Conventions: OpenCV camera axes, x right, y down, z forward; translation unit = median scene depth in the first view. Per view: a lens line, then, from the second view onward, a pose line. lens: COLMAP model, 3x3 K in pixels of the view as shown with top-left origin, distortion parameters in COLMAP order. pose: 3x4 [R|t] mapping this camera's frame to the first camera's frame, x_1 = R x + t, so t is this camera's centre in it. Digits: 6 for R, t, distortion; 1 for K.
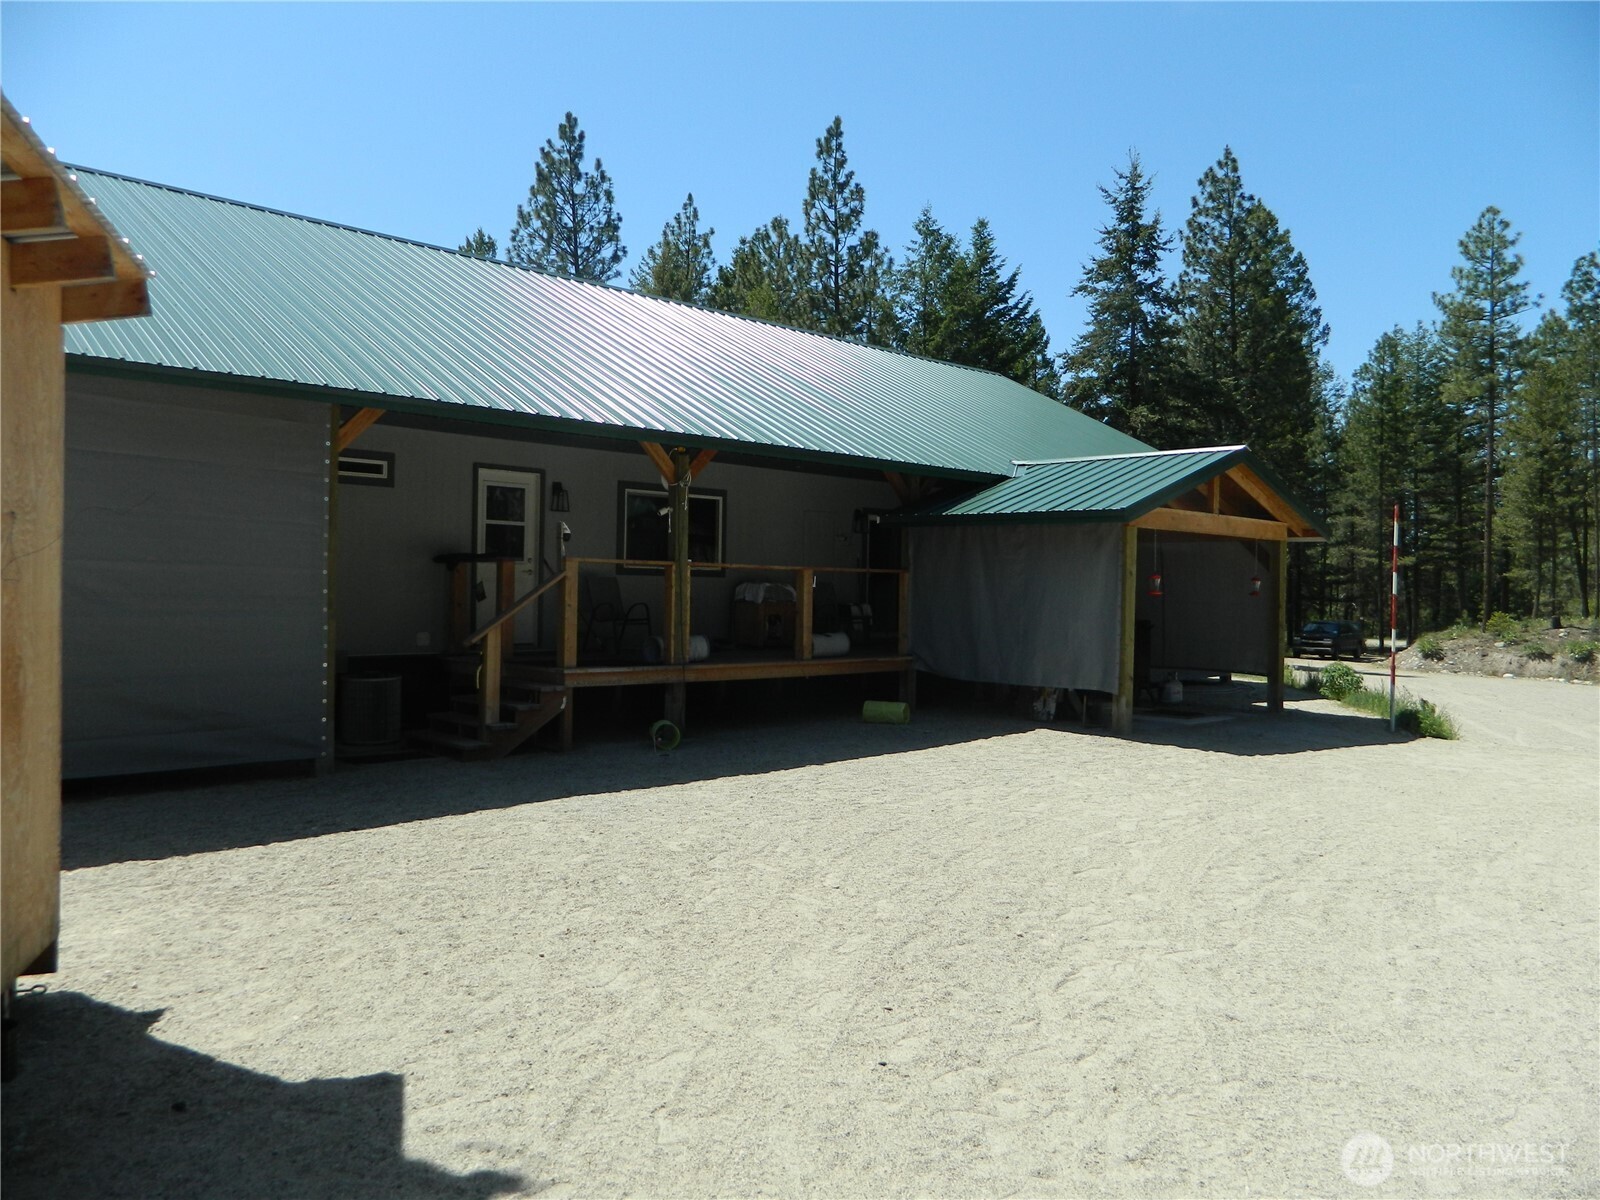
lens RADIAL K [[1170.0, 0, 789.4], [0, 1170.0, 602.3], [0, 0, 1]] dist [0.006854, -0.013045]
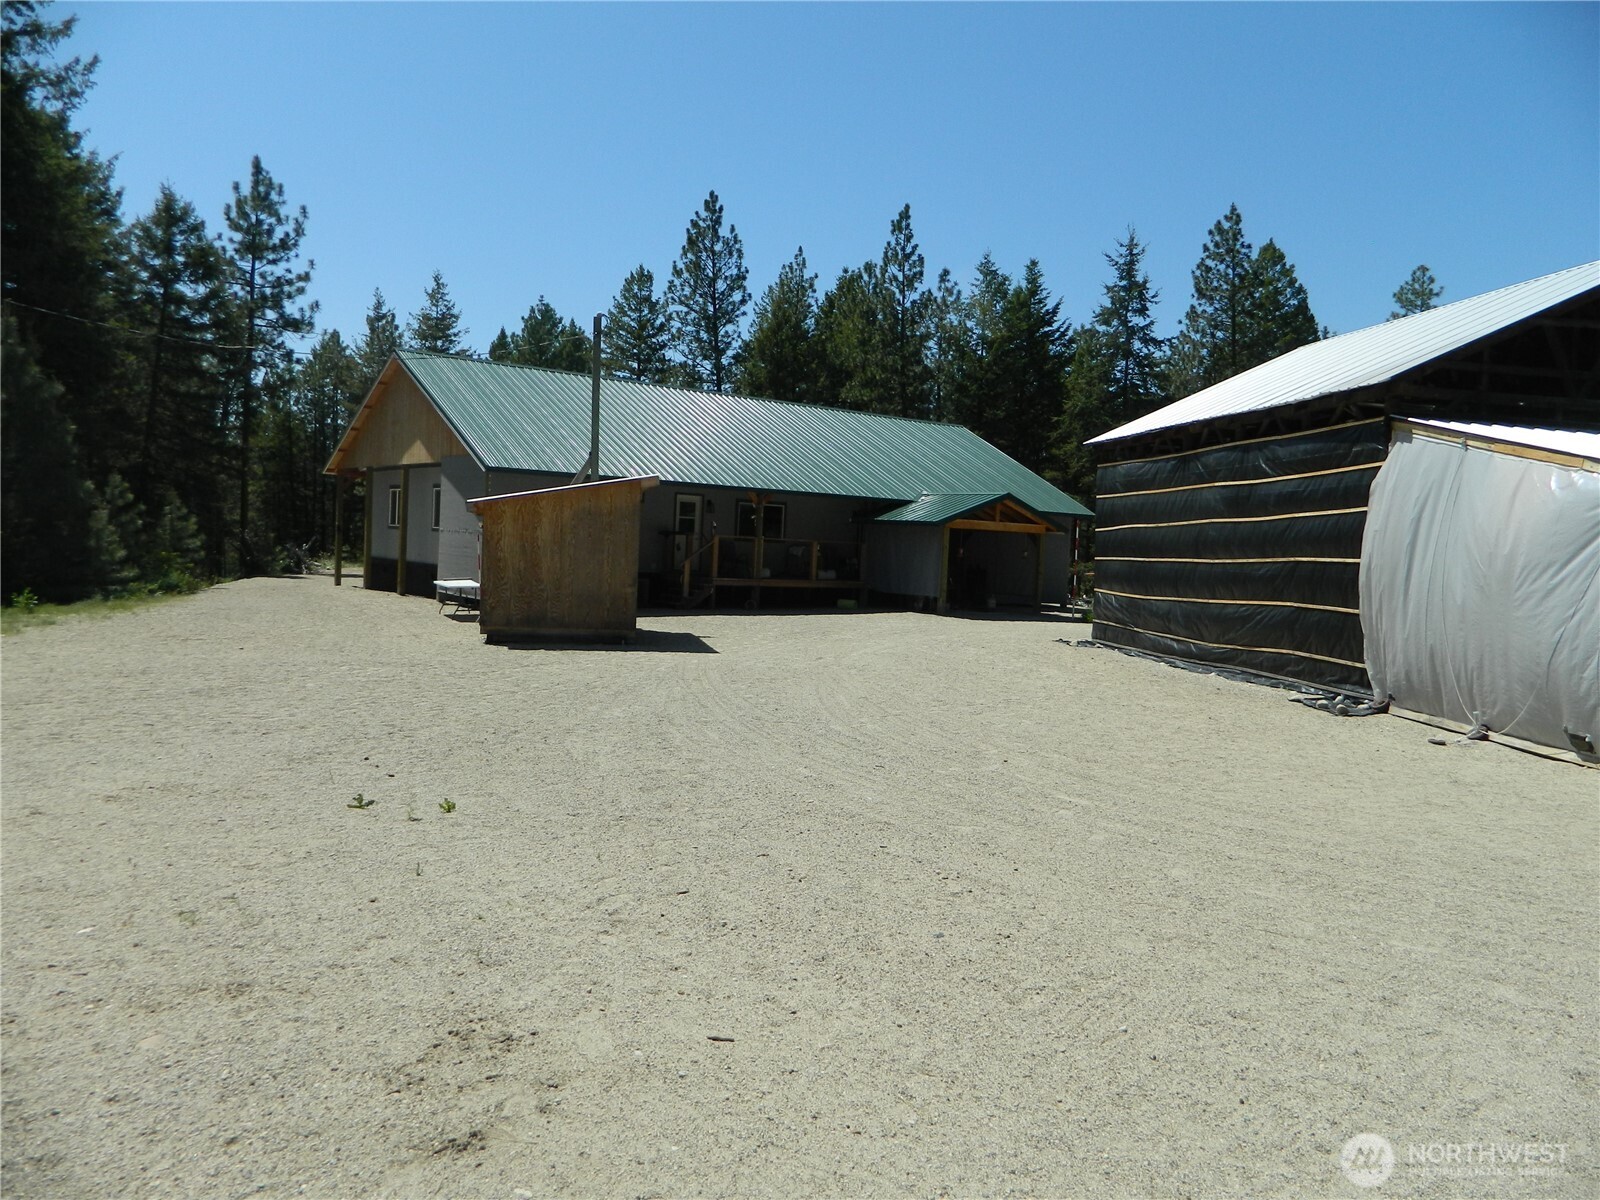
lens RADIAL K [[1170.0, 0, 798.9], [0, 1170.0, 604.0], [0, 0, 1]] dist [0.006854, -0.013045]
pose [[0.994940, 0.032653, -0.095012, 0.058434], [-0.029108, 0.998836, 0.038453, 0.002037], [0.096157, -0.035493, 0.994733, -0.370941]]
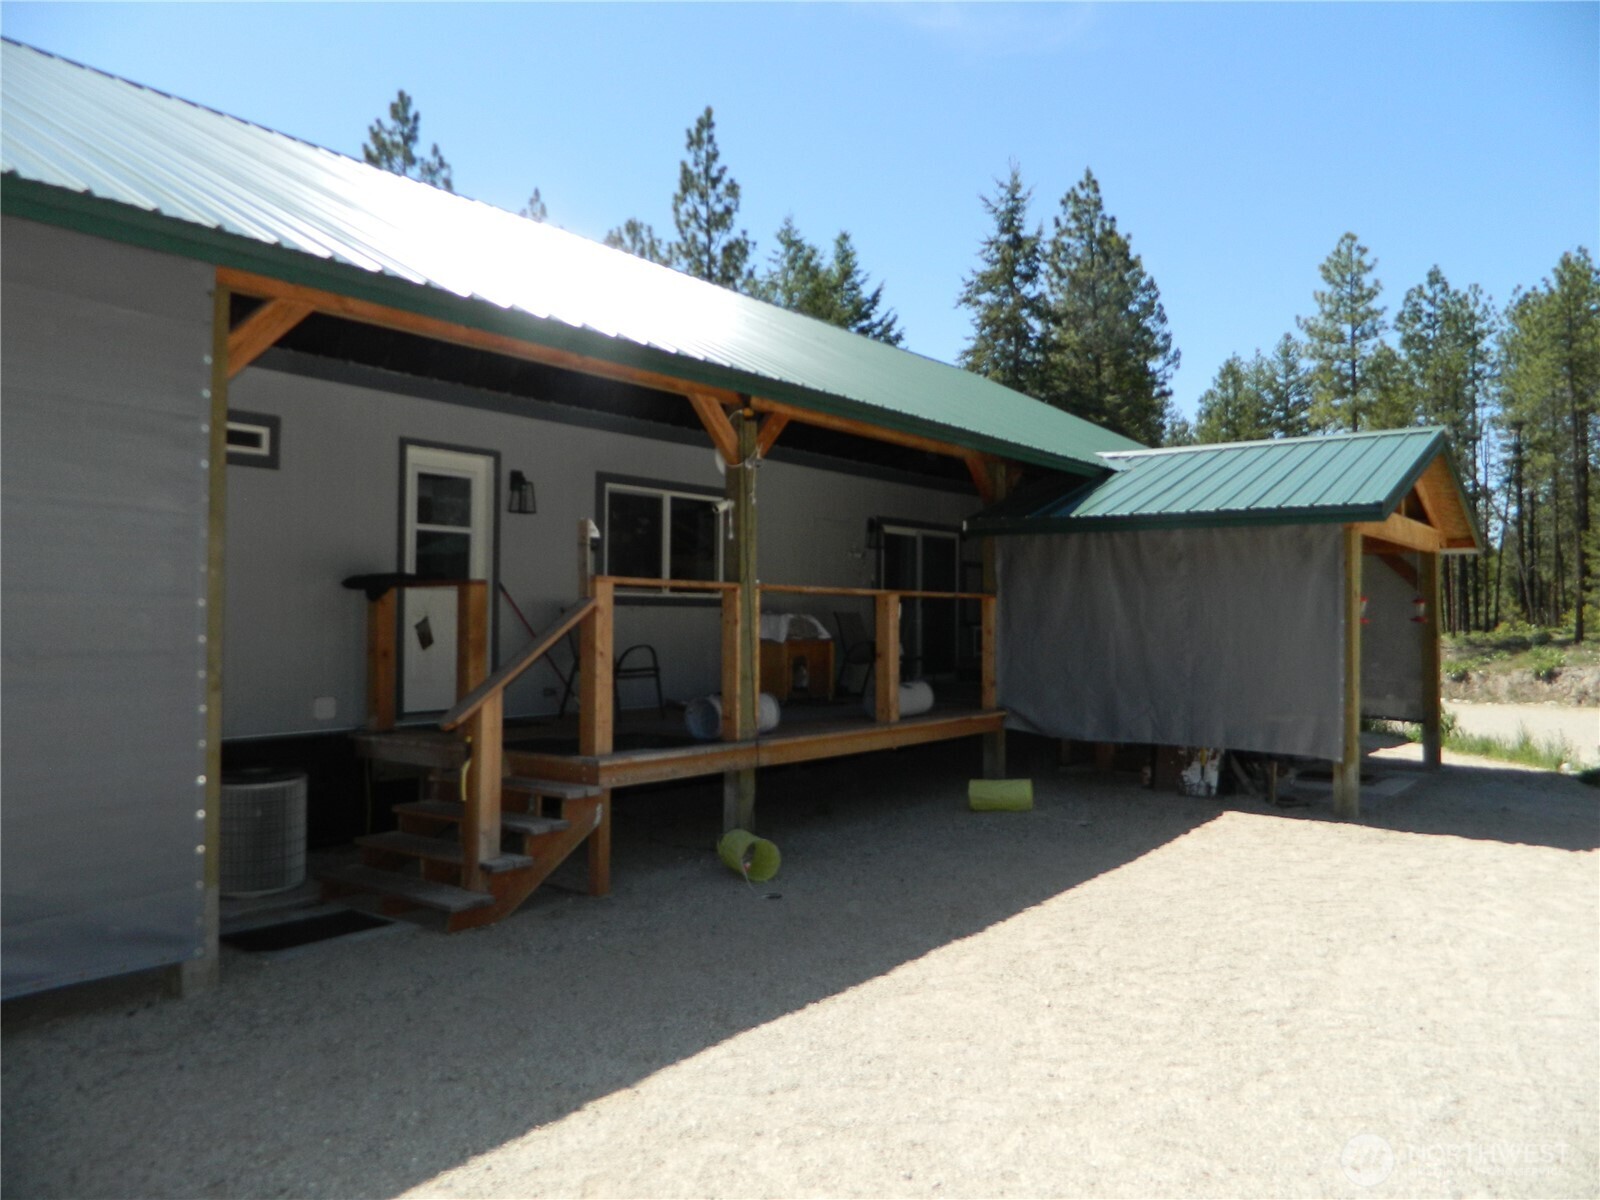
lens RADIAL K [[1170.0, 0, 786.4], [0, 1170.0, 601.5], [0, 0, 1]] dist [0.006854, -0.013045]
pose [[0.987797, -0.011911, 0.155288, -0.044321], [0.015967, 0.999562, -0.024899, -0.001934], [-0.154924, 0.027075, 0.987555, 0.089150]]
